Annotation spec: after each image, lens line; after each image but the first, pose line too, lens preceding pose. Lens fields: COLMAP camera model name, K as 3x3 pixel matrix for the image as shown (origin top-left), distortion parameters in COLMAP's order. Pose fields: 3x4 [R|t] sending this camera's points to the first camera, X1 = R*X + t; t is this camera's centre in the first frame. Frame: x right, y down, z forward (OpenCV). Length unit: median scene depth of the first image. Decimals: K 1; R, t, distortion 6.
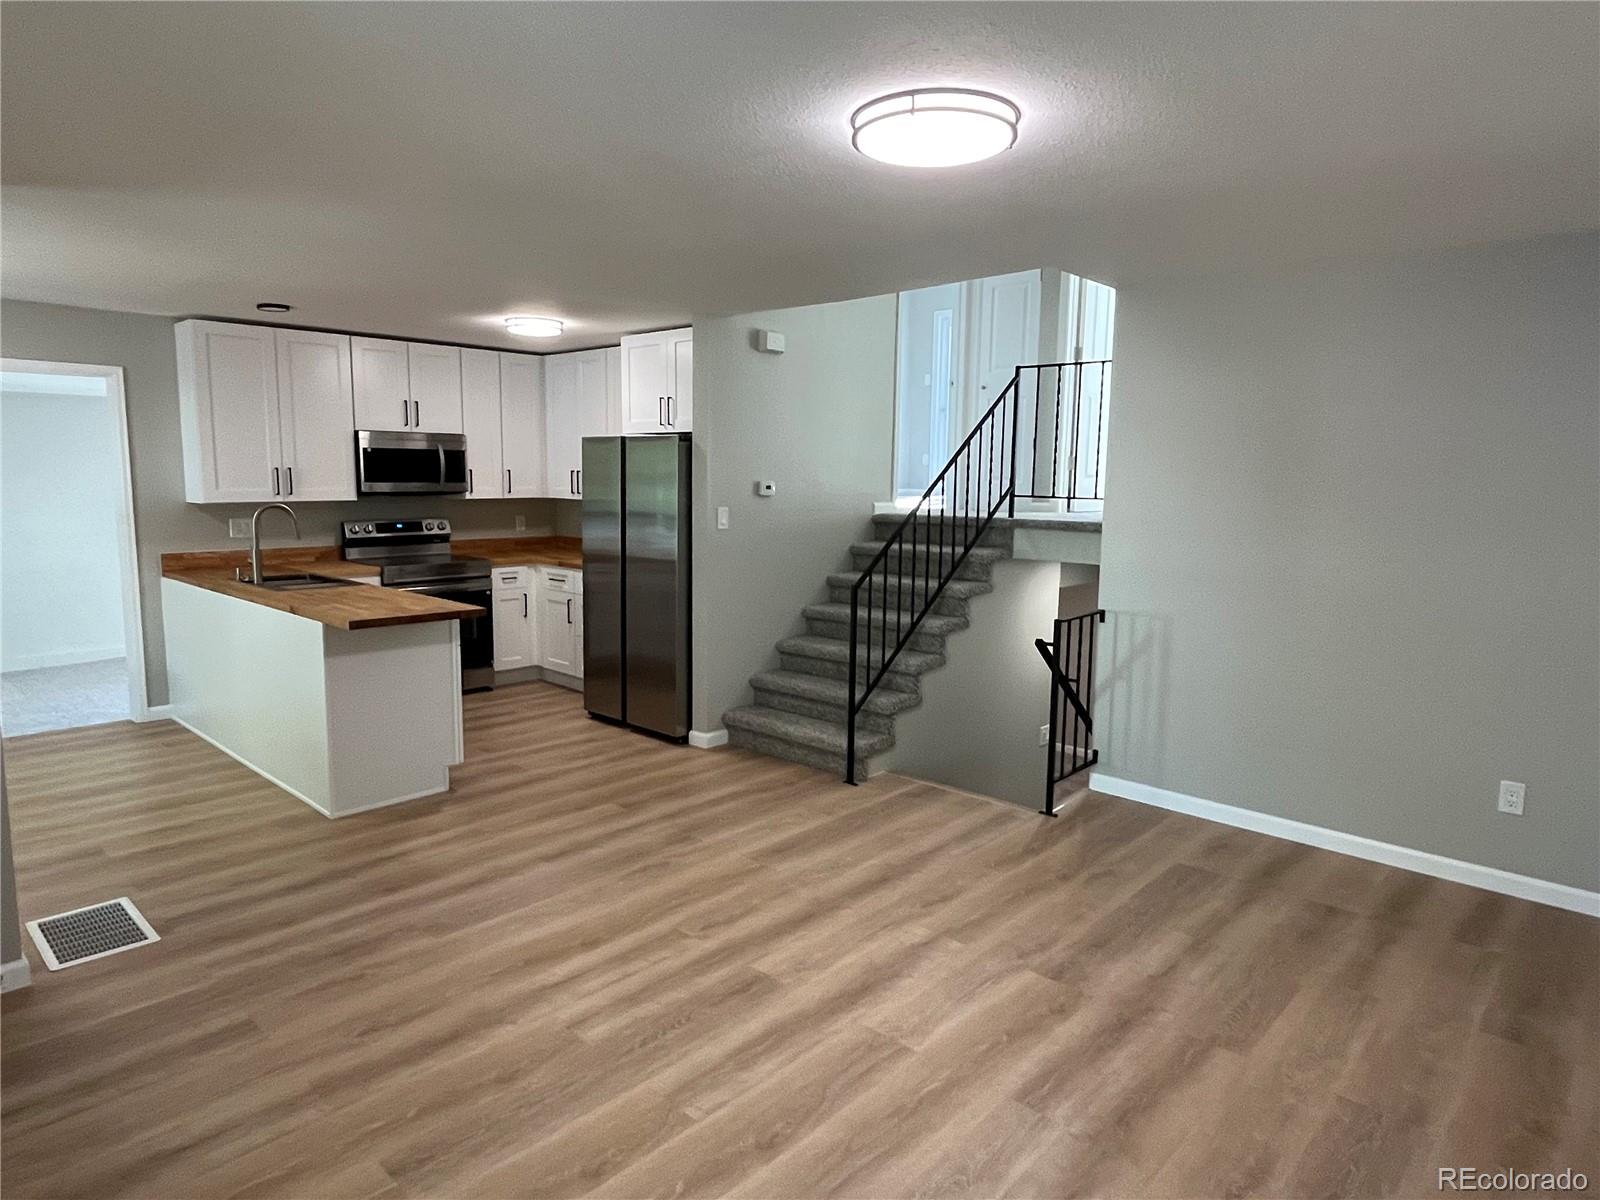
lens RADIAL K [[985.6, 0, 800.0], [0, 985.6, 600.0], [0, 0, 1]] dist [0.001830, 0.001245]
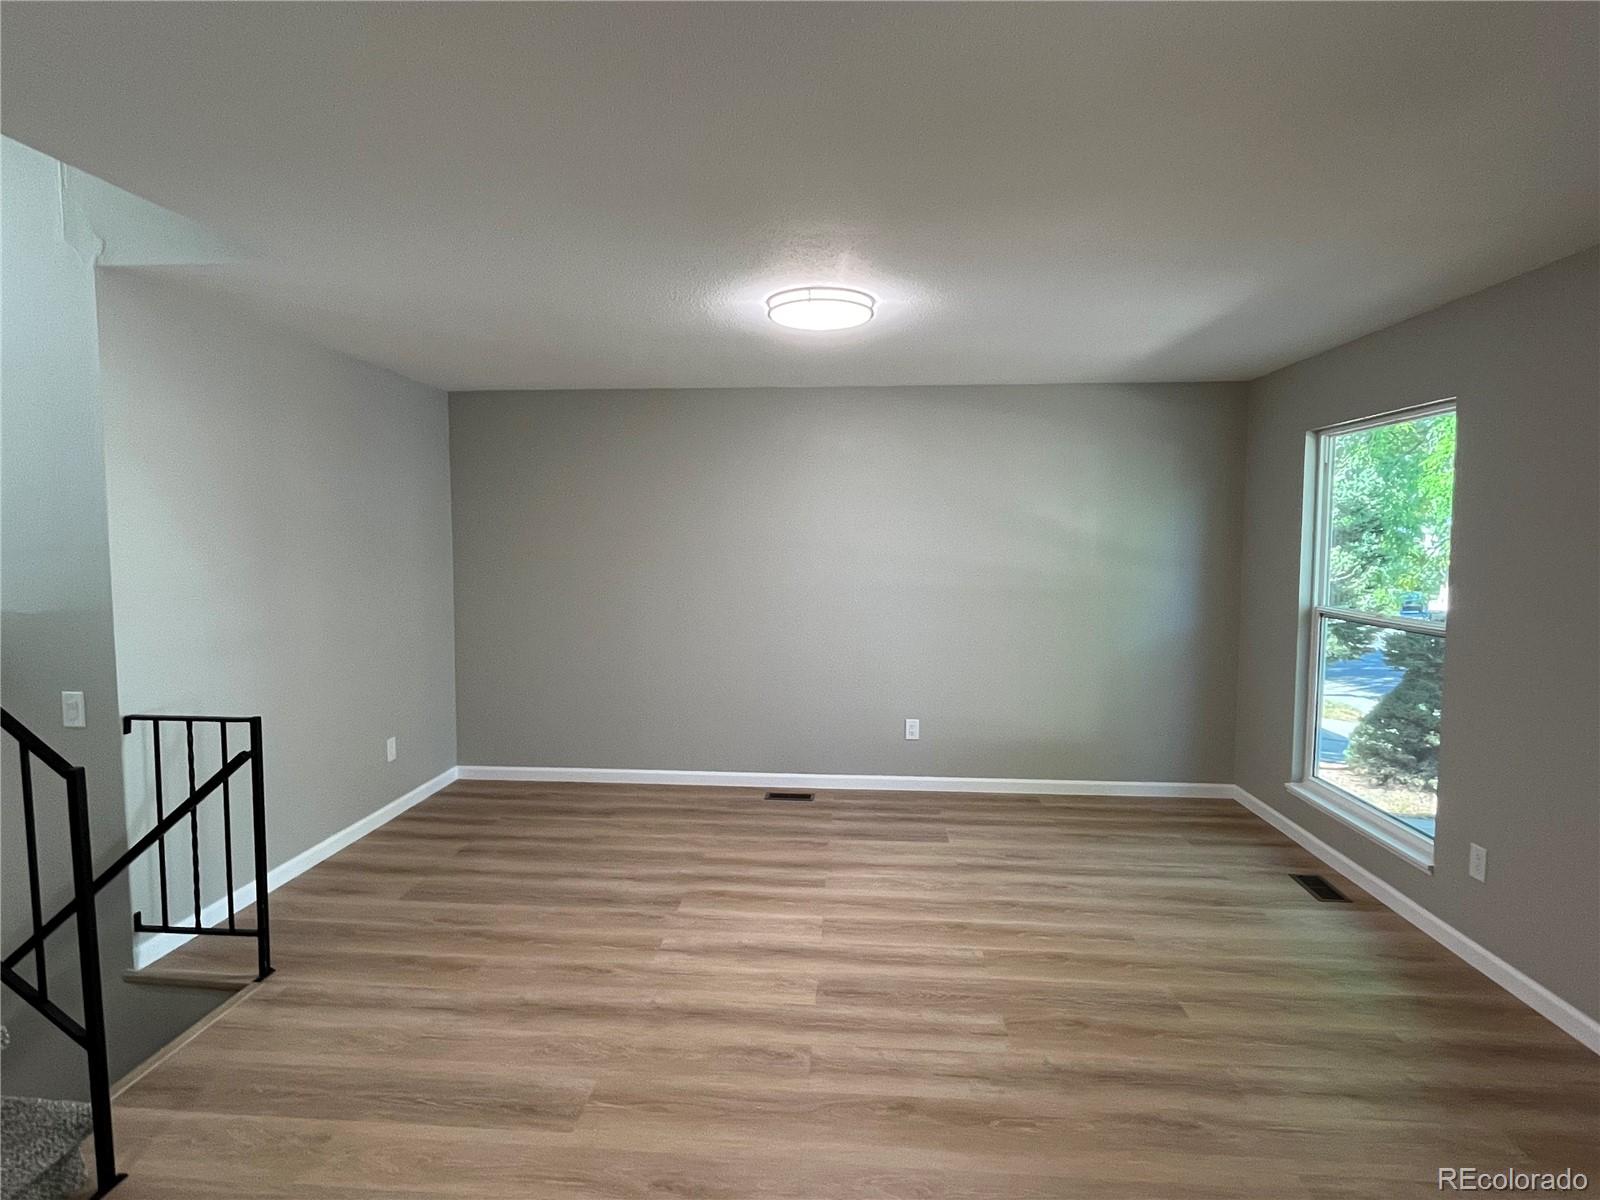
lens RADIAL K [[821.5, 0, 800.0], [0, 821.5, 600.0], [0, 0, 1]] dist [-0.000827, -0.000216]
pose [[-0.623182, -0.073006, 0.778662, -0.692657], [0.091017, 0.982098, 0.164922, -0.192748], [-0.776762, 0.173648, -0.605381, 1.484221]]
